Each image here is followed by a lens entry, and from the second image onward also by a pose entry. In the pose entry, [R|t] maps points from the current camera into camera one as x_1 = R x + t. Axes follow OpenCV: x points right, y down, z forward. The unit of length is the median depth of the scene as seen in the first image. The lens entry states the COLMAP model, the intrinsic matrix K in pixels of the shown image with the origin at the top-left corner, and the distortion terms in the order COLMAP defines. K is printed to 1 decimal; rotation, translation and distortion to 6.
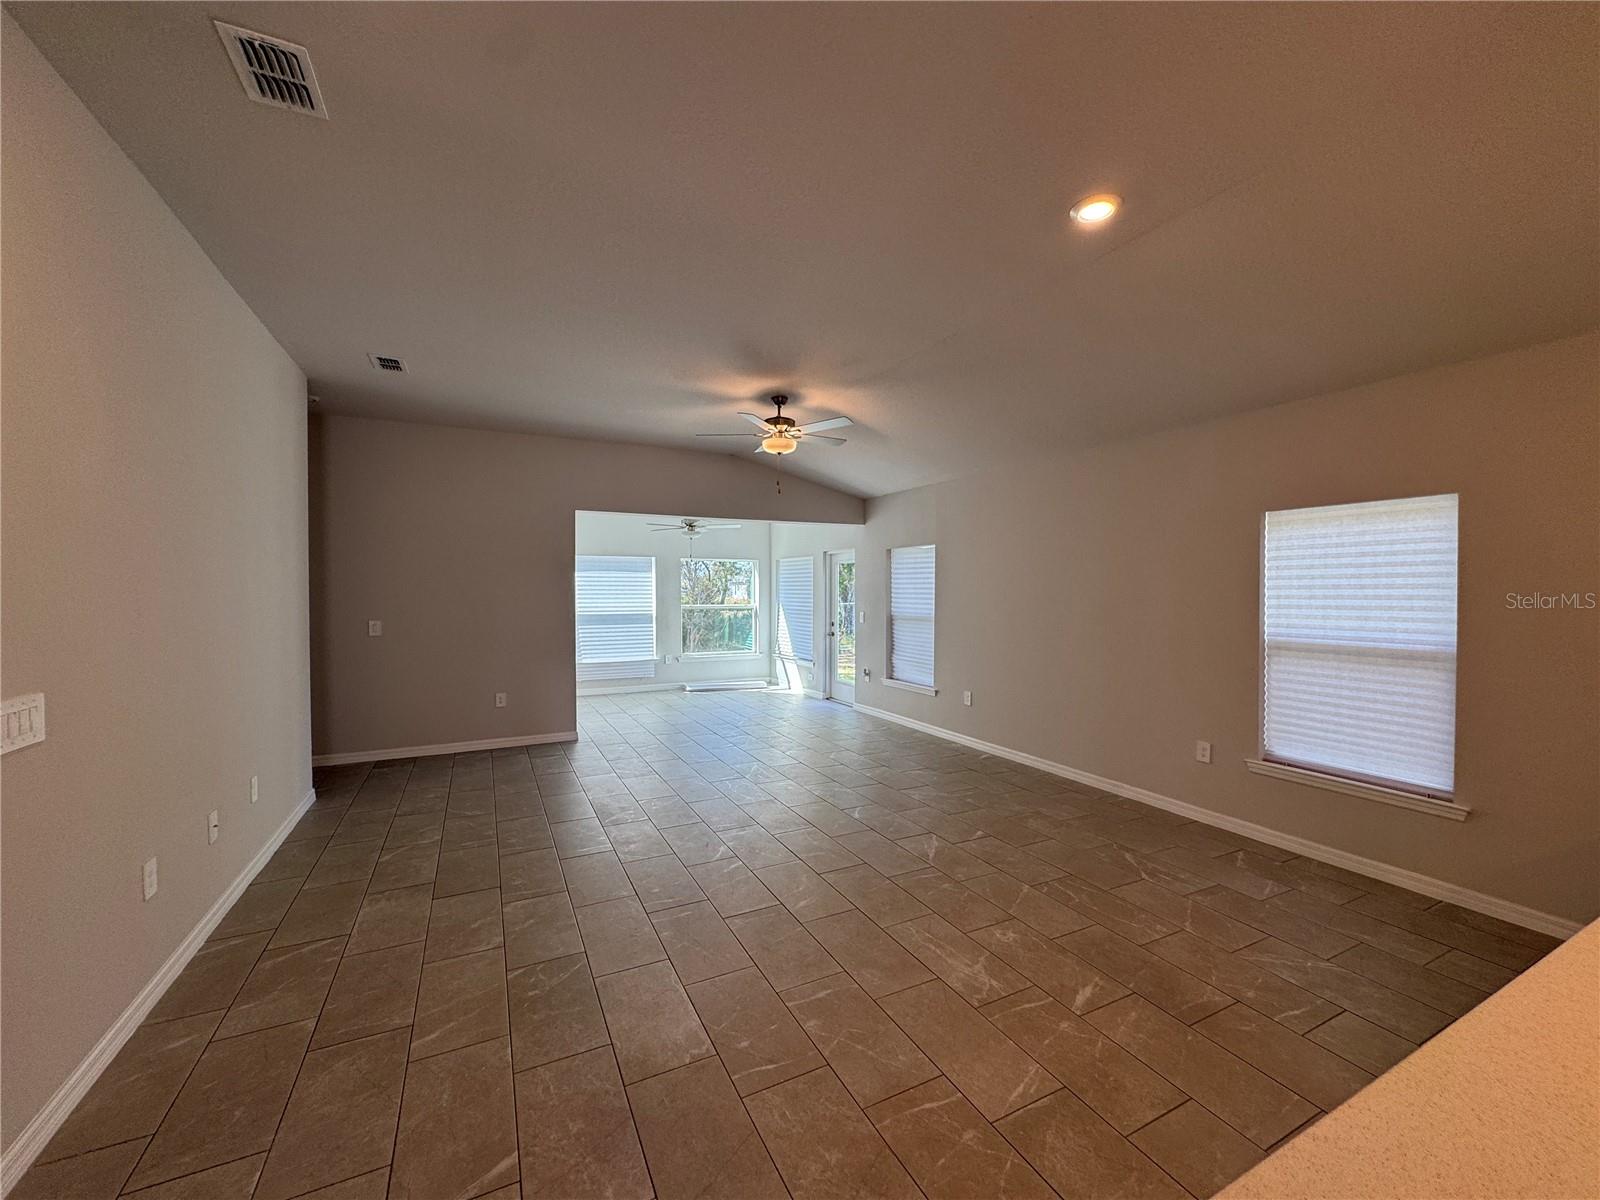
lens RADIAL K [[640.2, 0, 798.6], [0, 640.2, 597.9], [0, 0, 1]] dist [-0.002035, -0.000386]
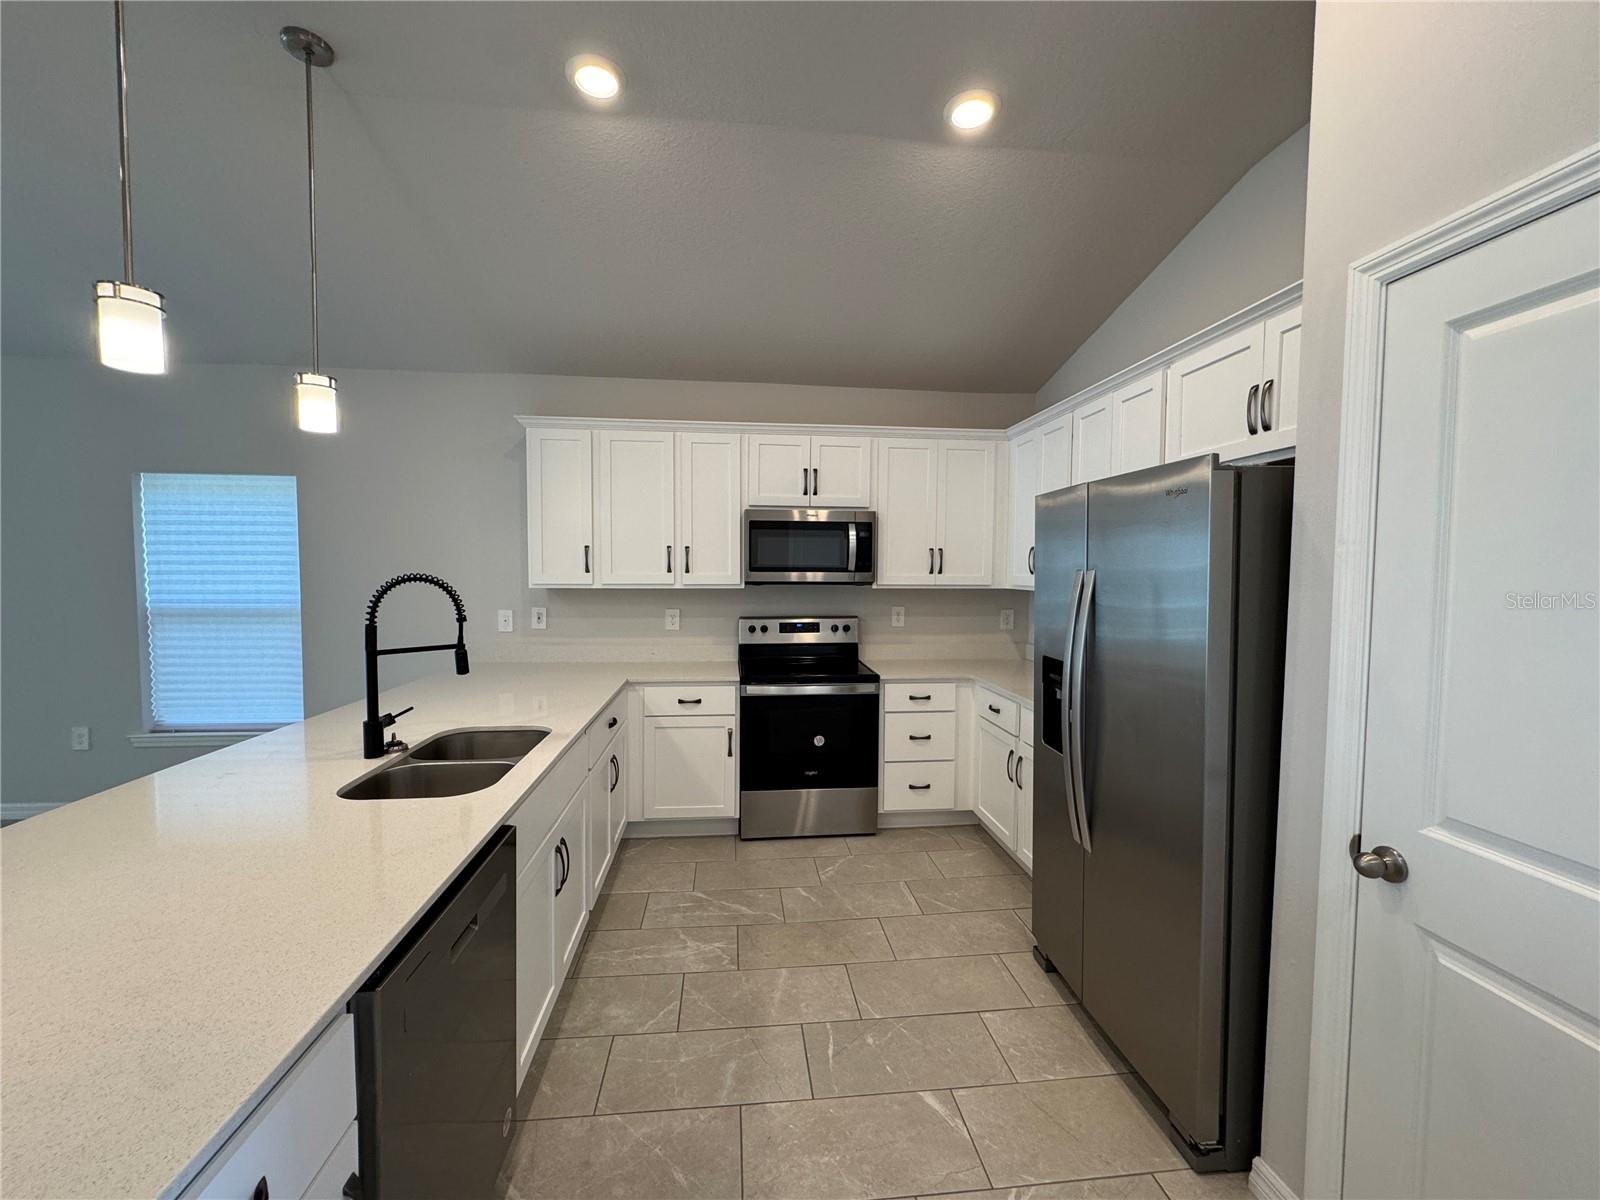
lens RADIAL K [[640.2, 0, 798.1], [0, 640.2, 602.2], [0, 0, 1]] dist [-0.002035, -0.000386]
pose [[0.343870, -0.044130, 0.937980, 0.191697], [0.004247, 0.998958, 0.045442, 0.020944], [-0.939008, -0.011643, 0.343699, -0.276729]]
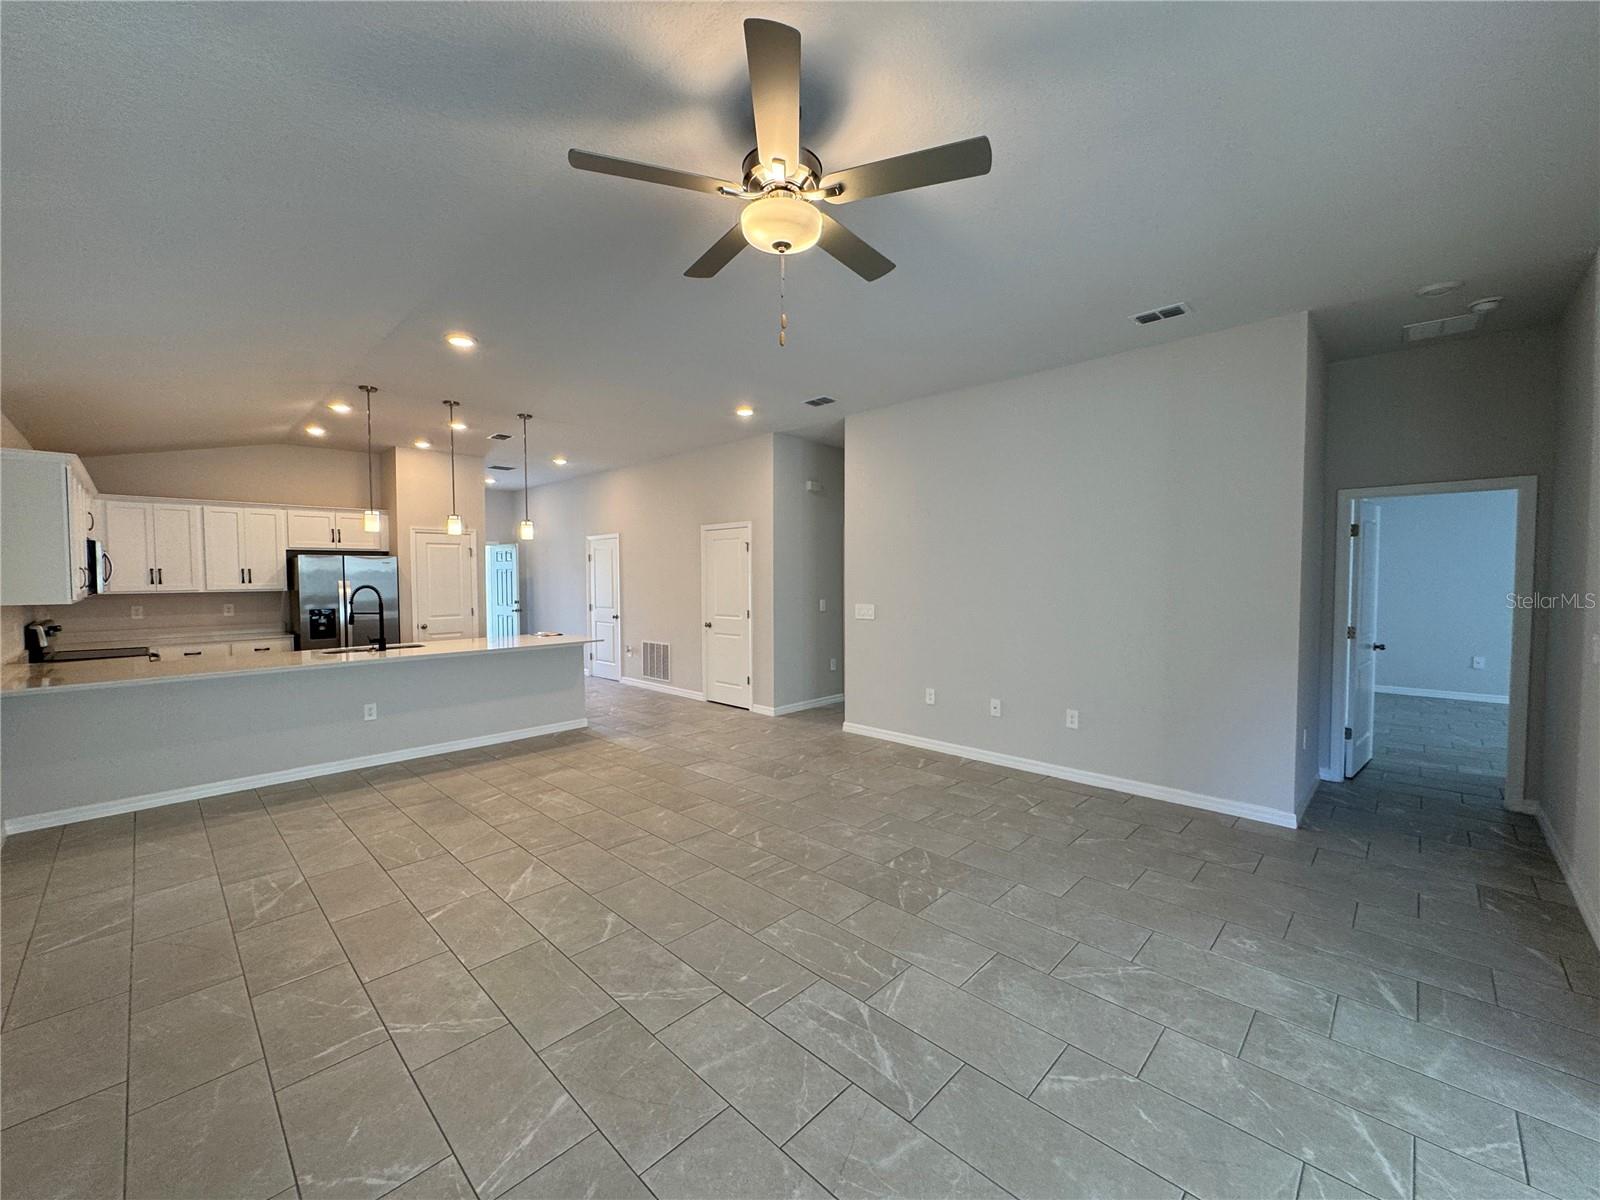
lens RADIAL K [[640.2, 0, 798.5], [0, 640.2, 599.3], [0, 0, 1]] dist [-0.002035, -0.000386]
pose [[-0.943949, 0.015775, -0.329715, 0.157721], [-0.000882, 0.998733, 0.050309, -0.027403], [0.330091, 0.047780, -0.942739, 2.201864]]
